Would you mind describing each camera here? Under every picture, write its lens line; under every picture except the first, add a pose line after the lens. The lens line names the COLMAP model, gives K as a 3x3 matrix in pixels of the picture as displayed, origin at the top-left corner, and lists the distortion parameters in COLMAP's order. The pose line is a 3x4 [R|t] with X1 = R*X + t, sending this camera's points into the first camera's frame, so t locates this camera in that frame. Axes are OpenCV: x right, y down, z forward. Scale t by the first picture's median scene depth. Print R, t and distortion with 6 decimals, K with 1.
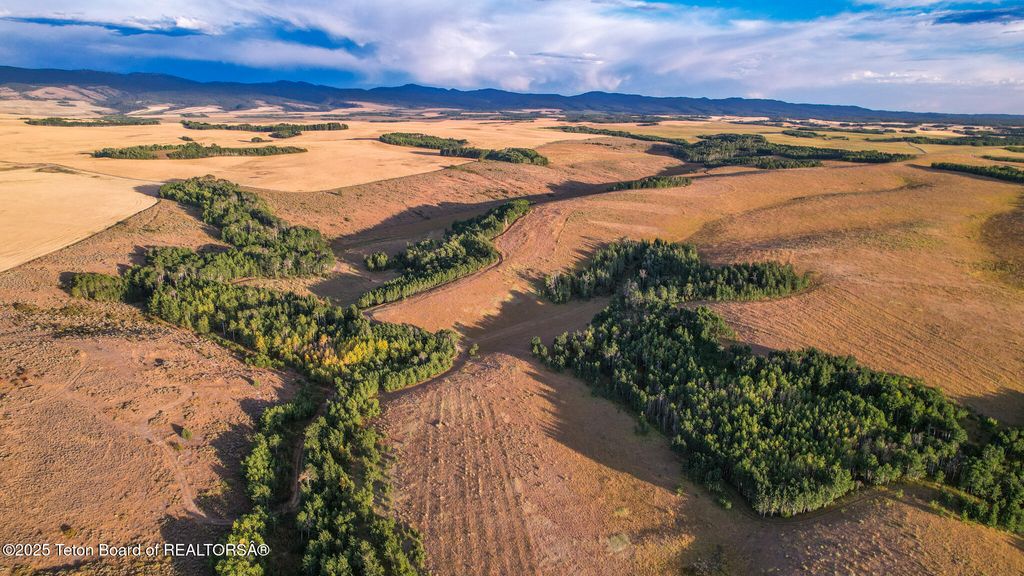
lens RADIAL K [[654.3, 0, 512.0], [0, 654.3, 288.0], [0, 0, 1]] dist [-0.081609, 0.072358]
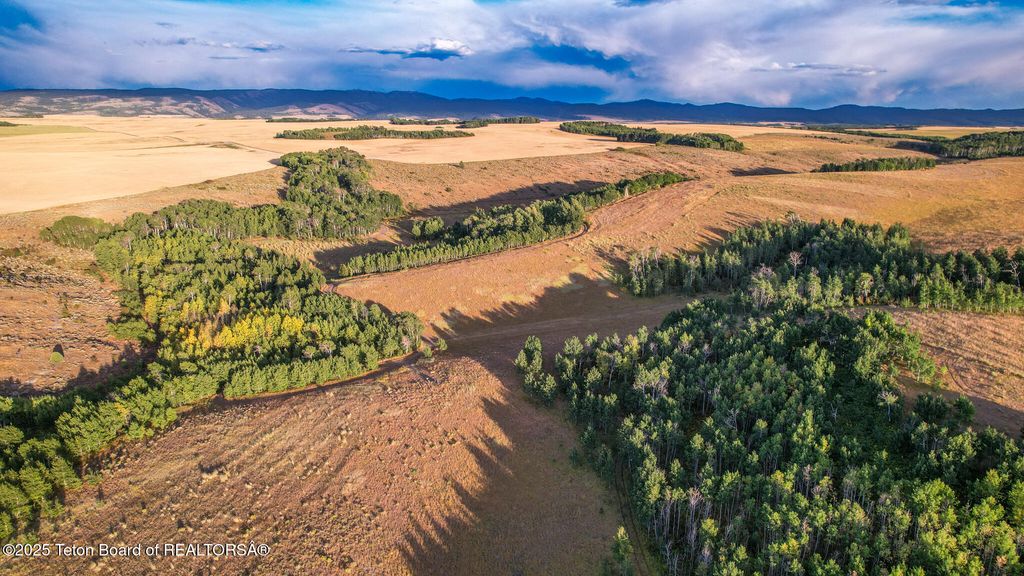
lens RADIAL K [[654.3, 0, 512.0], [0, 654.3, 288.0], [0, 0, 1]] dist [-0.081609, 0.072358]
pose [[0.940341, 0.073630, -0.332170, 0.196743], [-0.081812, 0.996590, -0.010695, 0.039416], [0.330250, 0.037233, 0.943159, 0.454345]]
